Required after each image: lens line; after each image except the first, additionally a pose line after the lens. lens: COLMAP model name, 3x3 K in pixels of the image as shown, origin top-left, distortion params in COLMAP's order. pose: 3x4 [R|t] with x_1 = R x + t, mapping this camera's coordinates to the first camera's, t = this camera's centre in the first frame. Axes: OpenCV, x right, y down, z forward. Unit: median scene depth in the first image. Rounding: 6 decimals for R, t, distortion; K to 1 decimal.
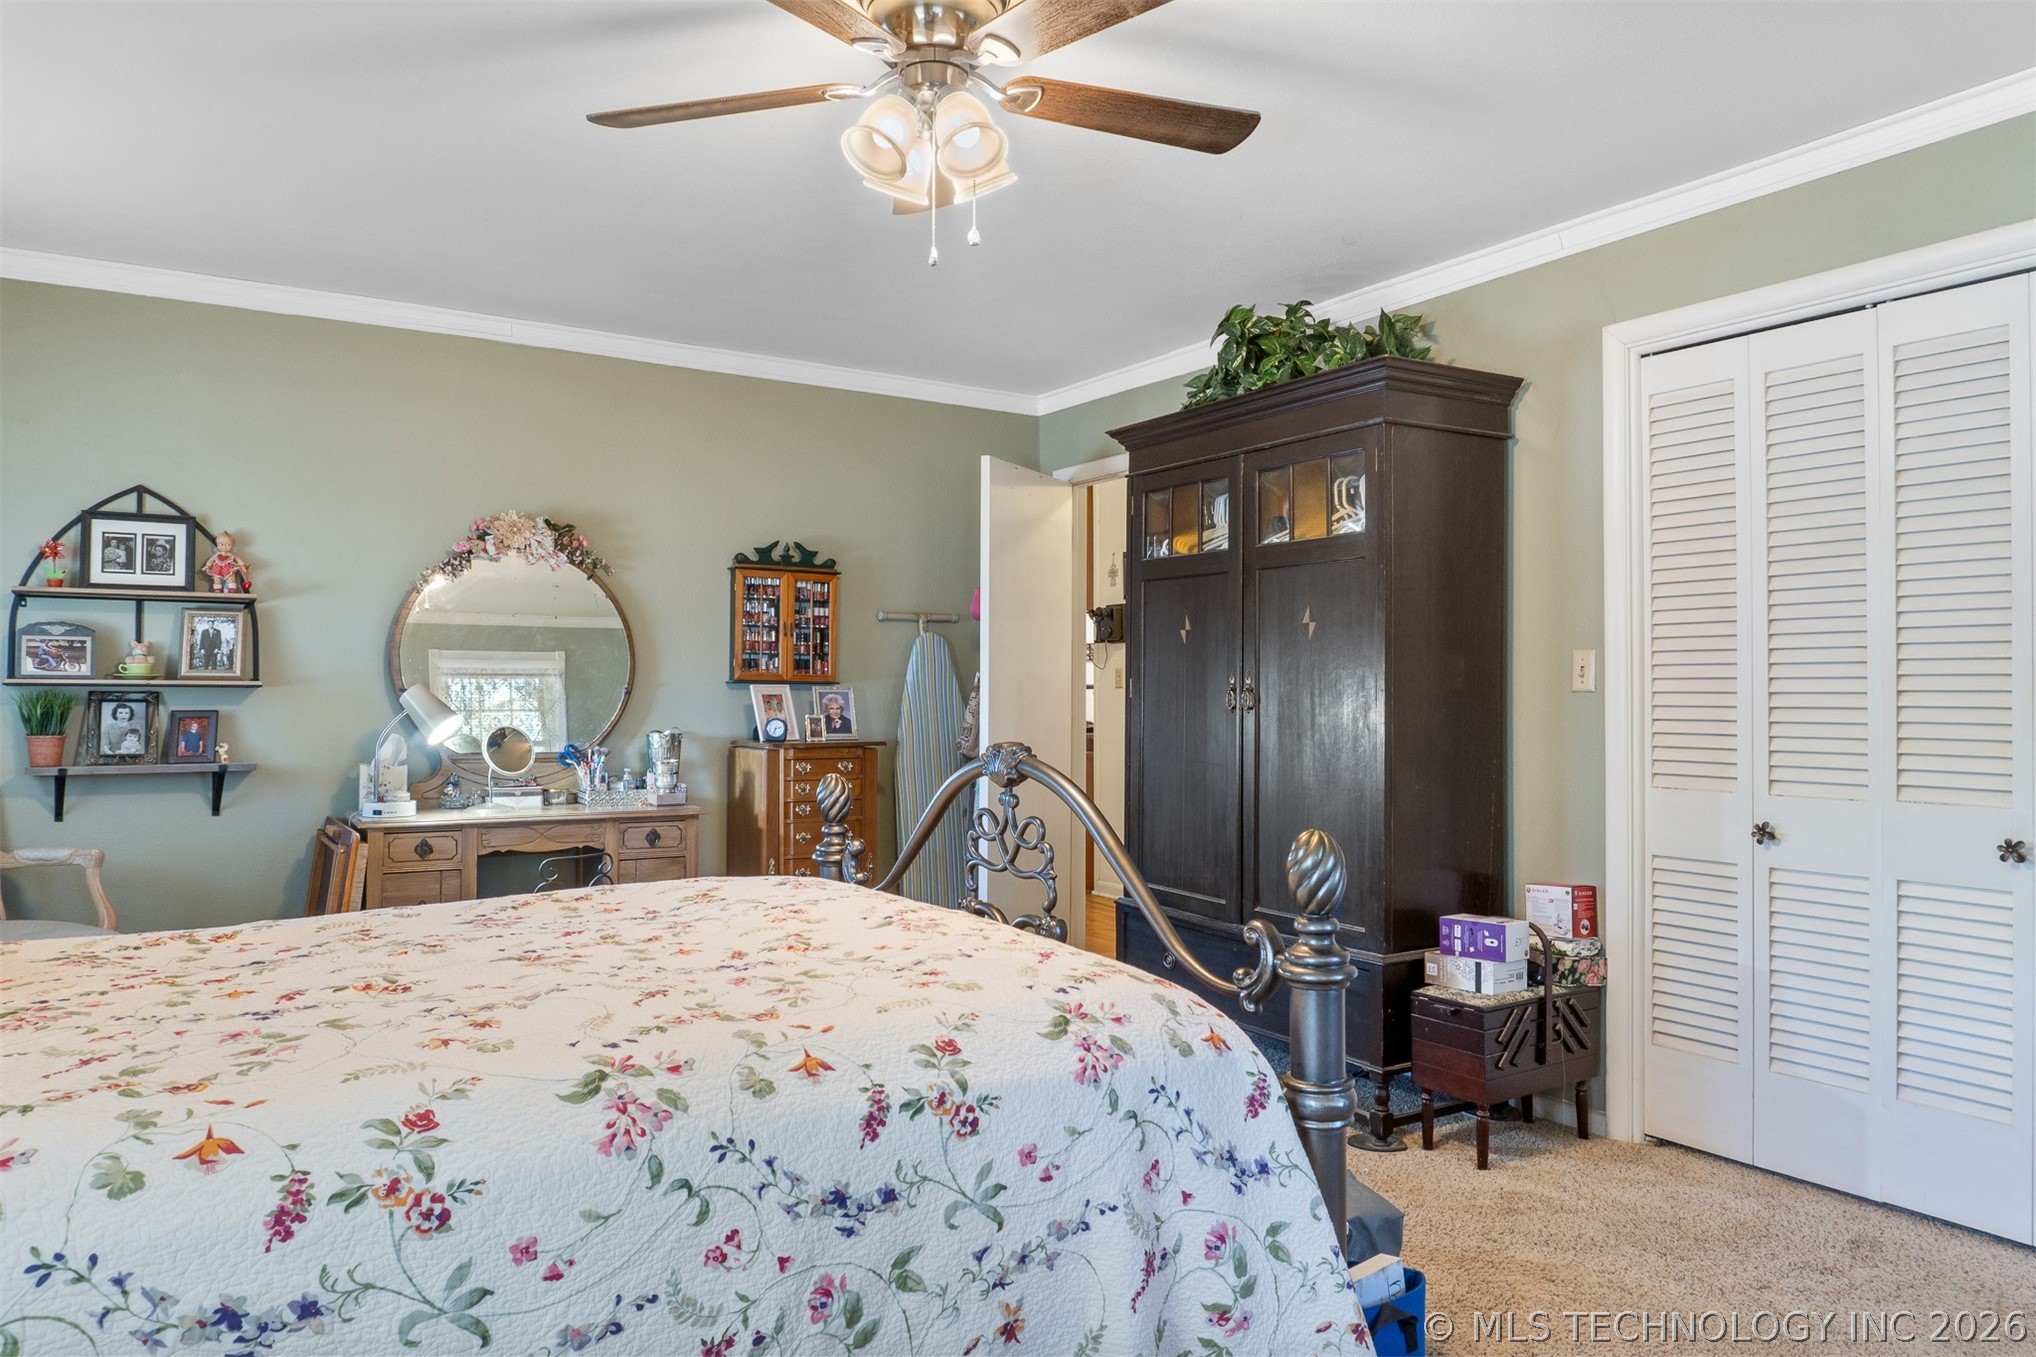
lens RADIAL K [[1414.5, 0, 1018.8], [0, 1414.5, 658.8], [0, 0, 1]] dist [-0.024176, -0.000754]
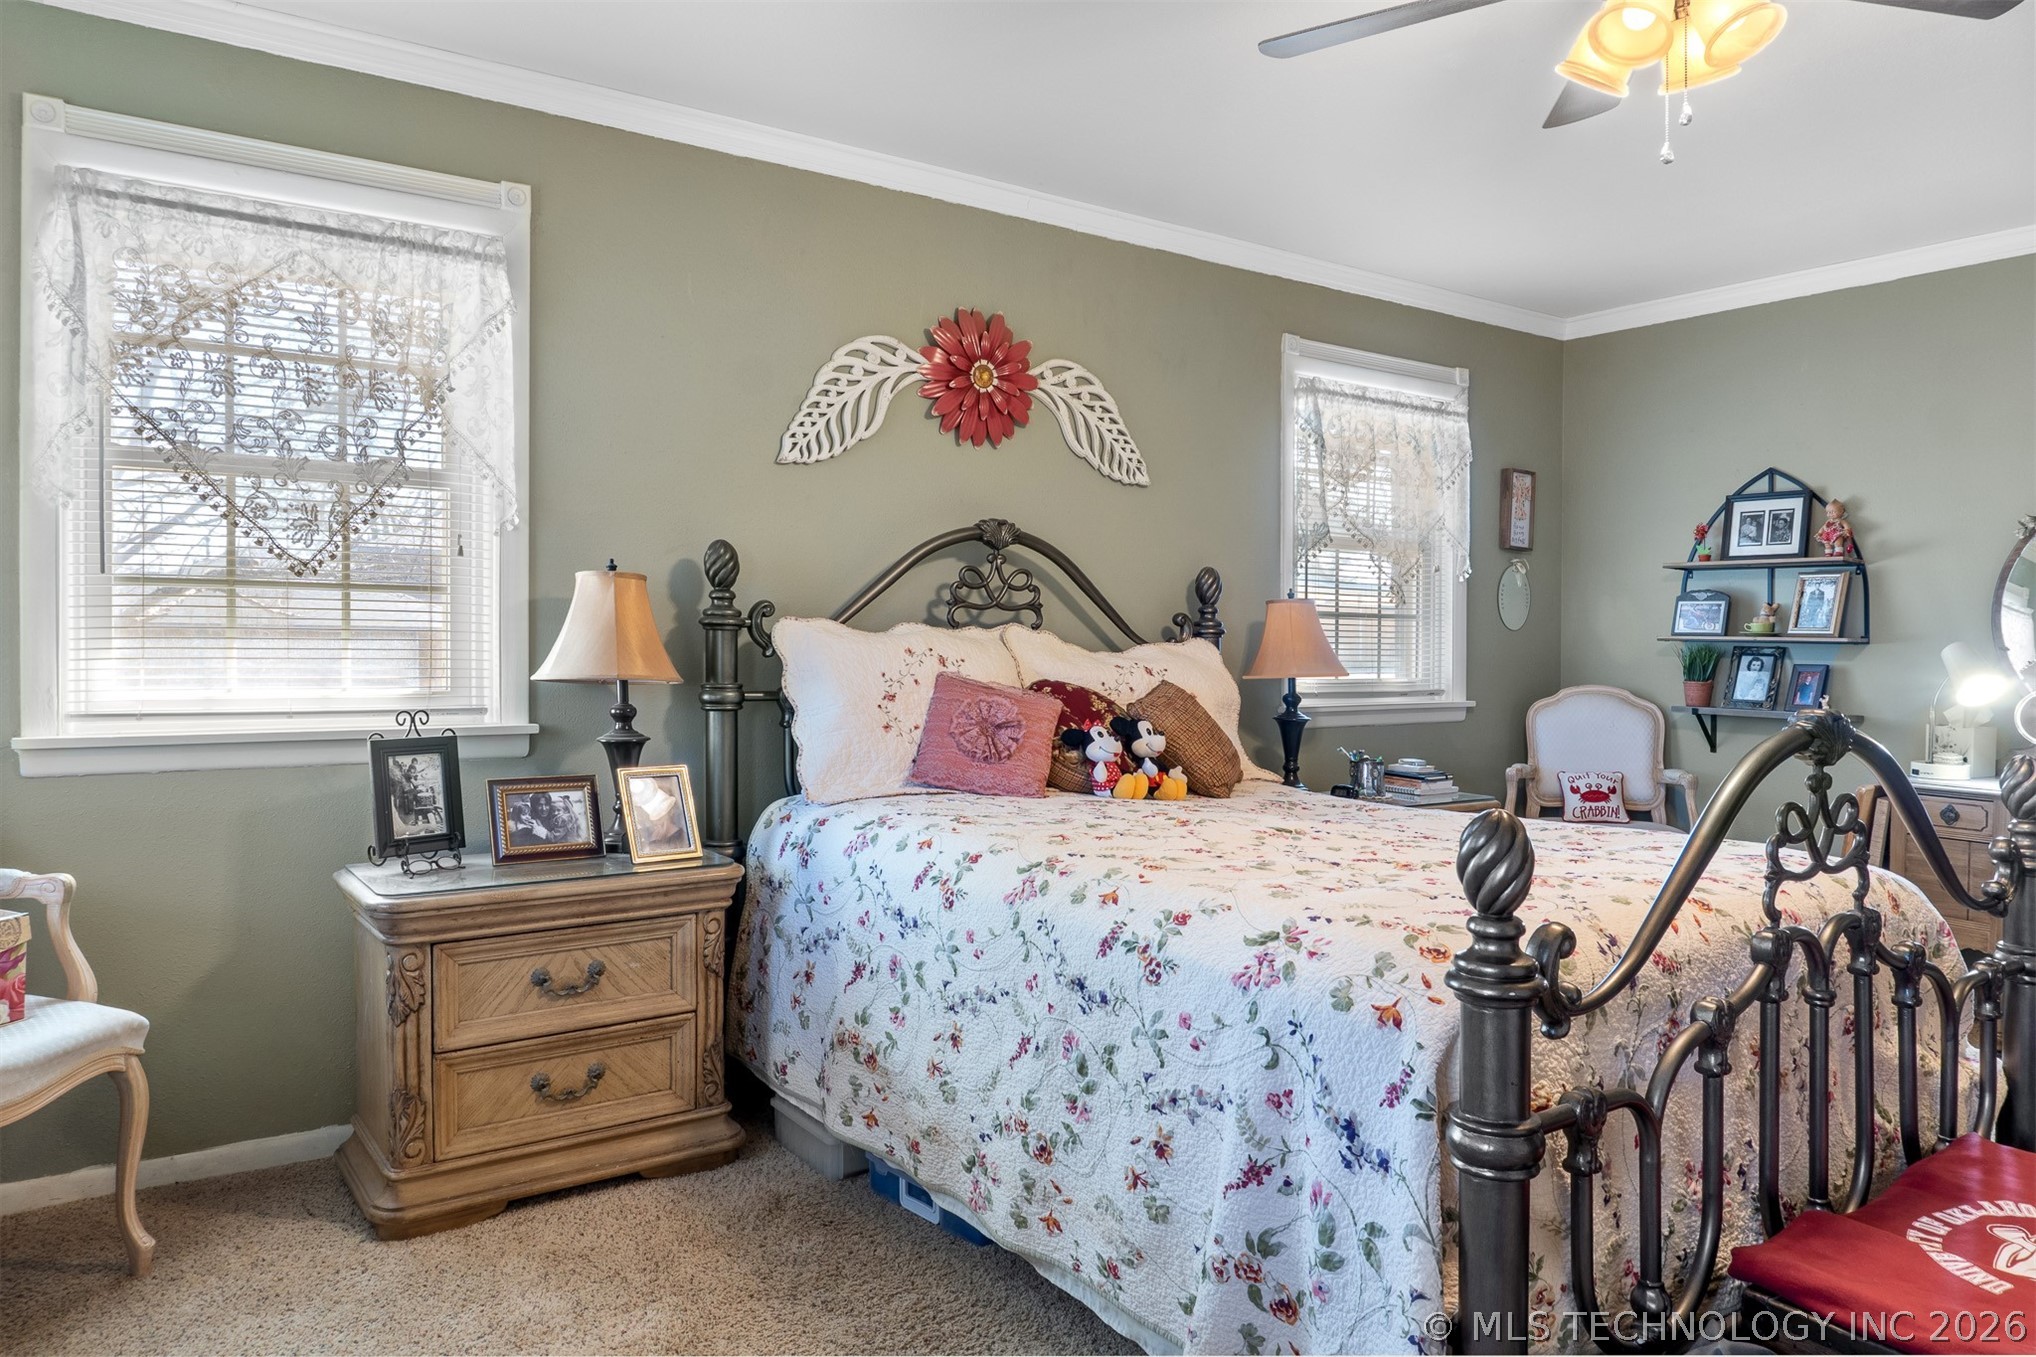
lens RADIAL K [[1414.5, 0, 1018.8], [0, 1414.5, 658.8], [0, 0, 1]] dist [-0.024176, -0.000754]
pose [[0.000210, 0.017085, -0.999854, 0.547218], [0.007453, 0.999826, 0.017086, 0.009117], [0.999972, -0.007456, 0.000083, 0.388434]]
